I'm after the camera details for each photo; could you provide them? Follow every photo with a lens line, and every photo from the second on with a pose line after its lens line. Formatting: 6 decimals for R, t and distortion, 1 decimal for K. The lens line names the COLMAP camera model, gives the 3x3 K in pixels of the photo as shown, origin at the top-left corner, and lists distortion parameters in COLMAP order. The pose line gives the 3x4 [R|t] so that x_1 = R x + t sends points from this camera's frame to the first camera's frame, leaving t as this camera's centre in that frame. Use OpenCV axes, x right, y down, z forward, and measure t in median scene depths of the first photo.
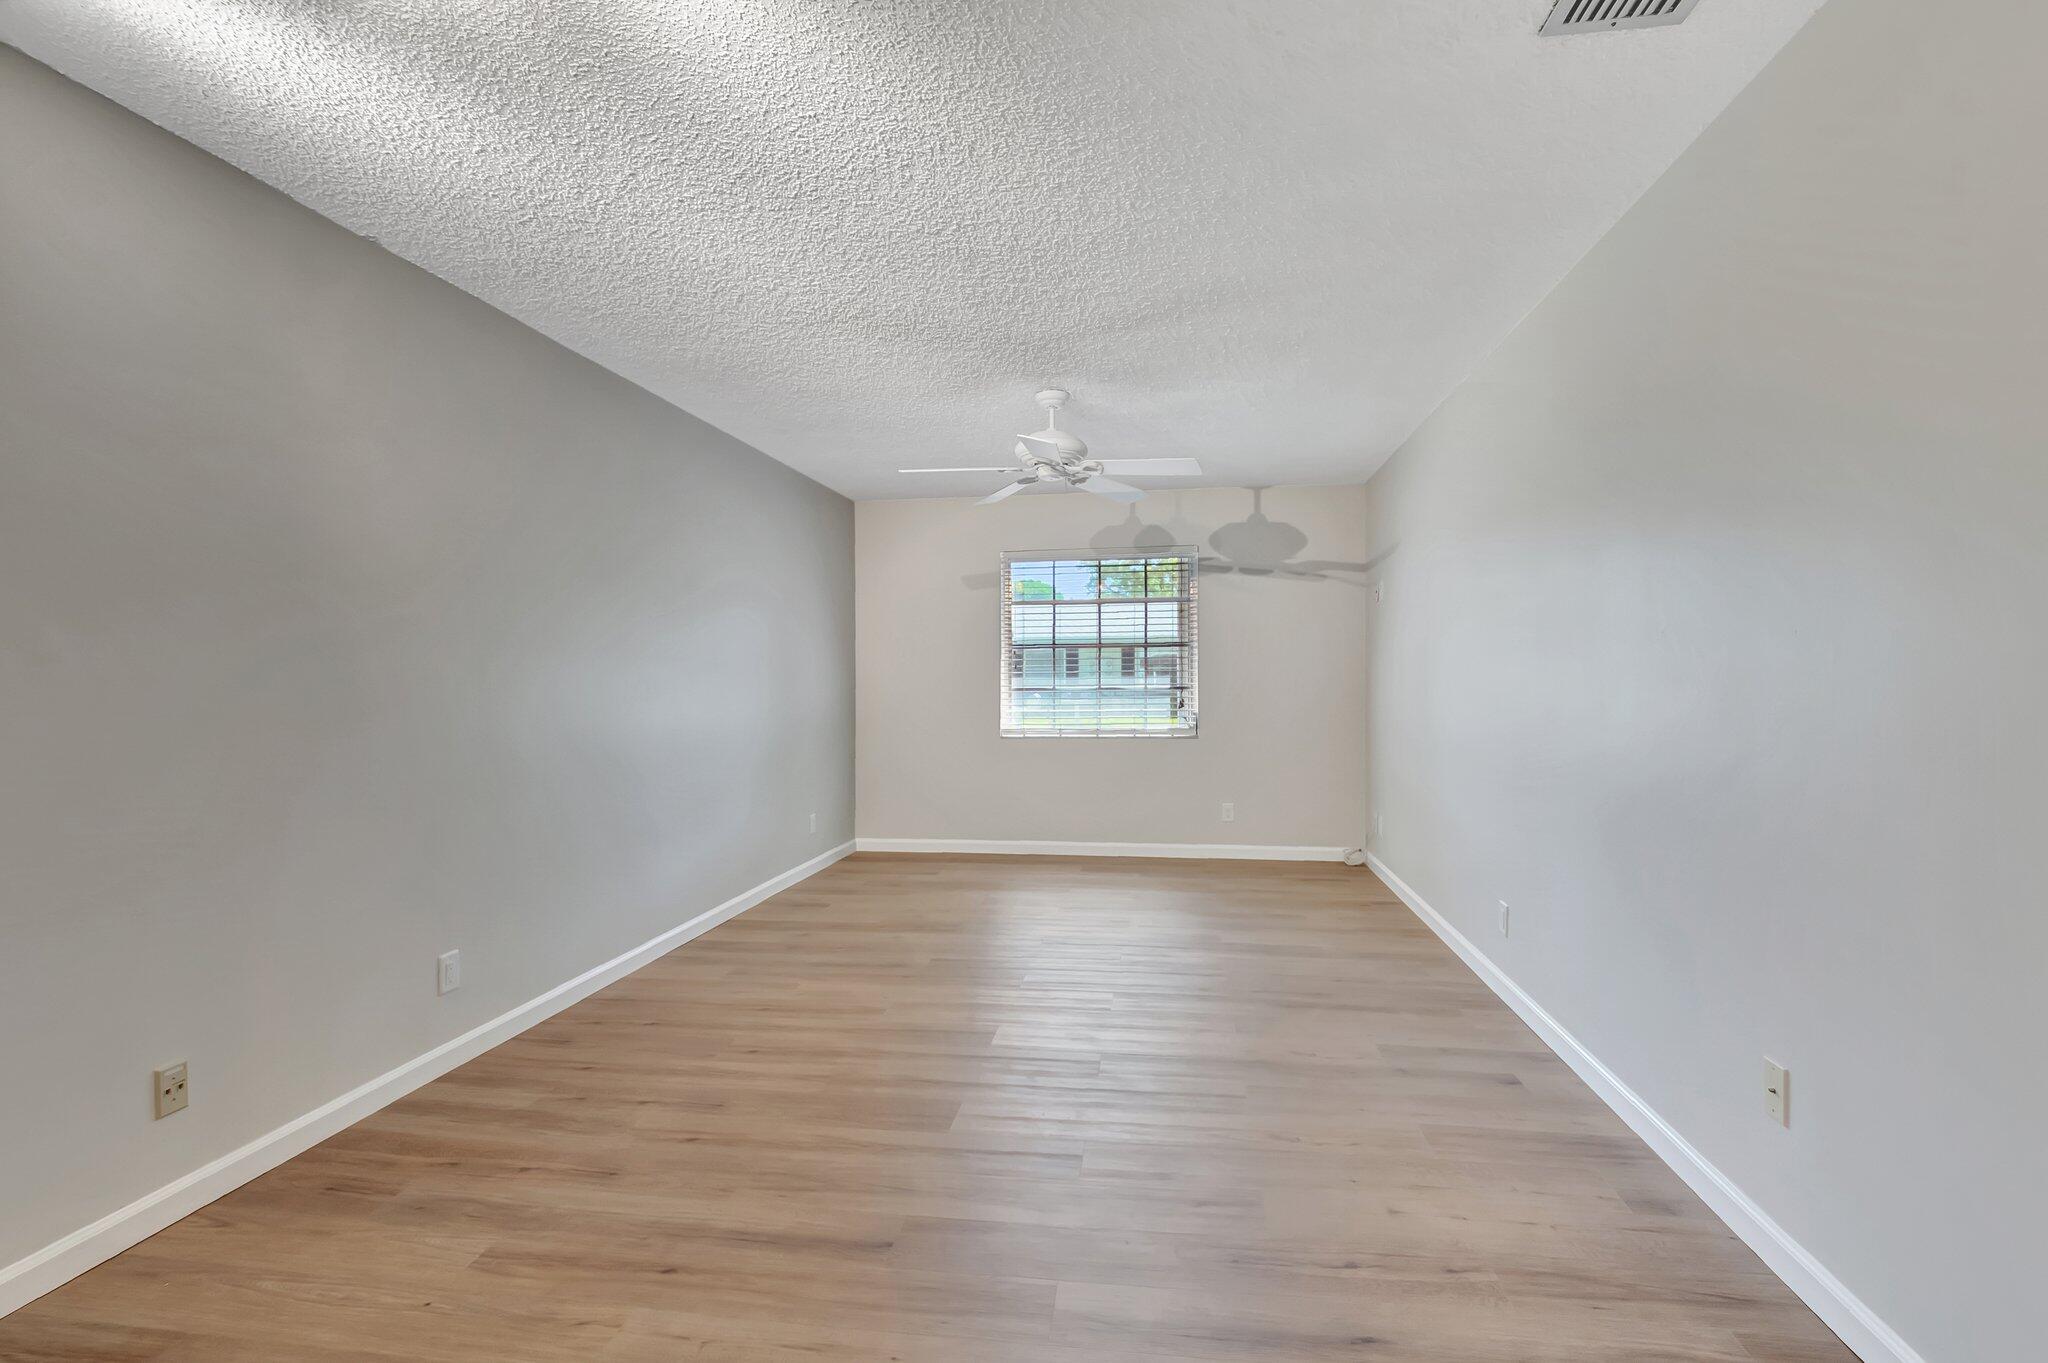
lens RADIAL K [[897.7, 0, 1028.4], [0, 897.7, 670.0], [0, 0, 1]] dist [-0.003698, -0.001439]
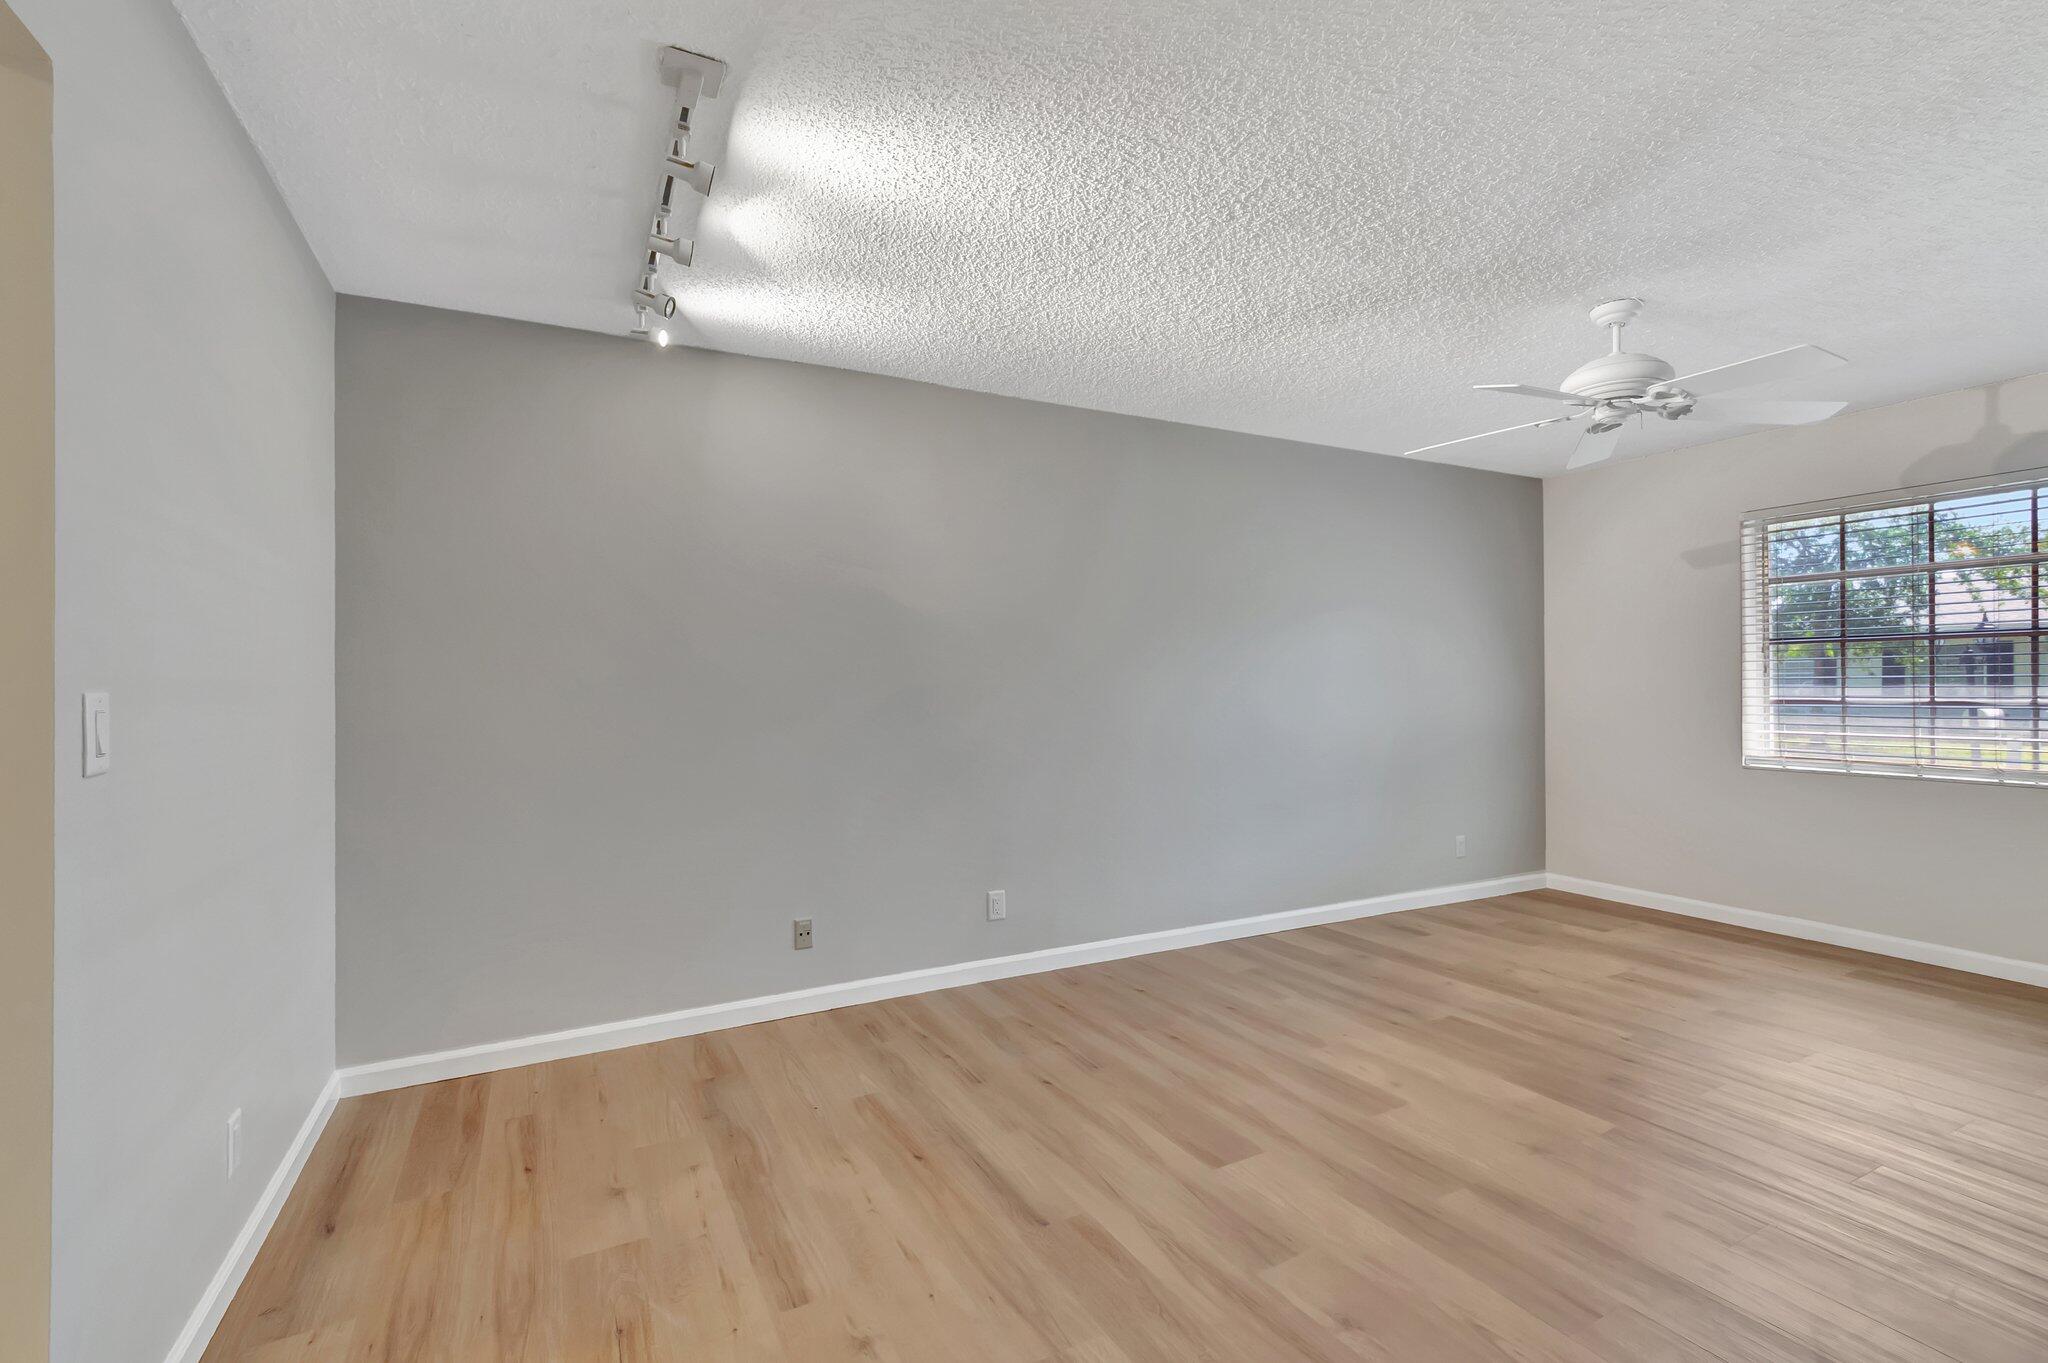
lens RADIAL K [[897.7, 0, 1024.7], [0, 897.7, 680.2], [0, 0, 1]] dist [-0.003698, -0.001439]
pose [[0.619926, 0.002048, -0.784657, 0.380812], [0.003722, 0.999978, 0.005550, -0.003745], [0.784651, -0.006361, 0.619905, 0.189974]]
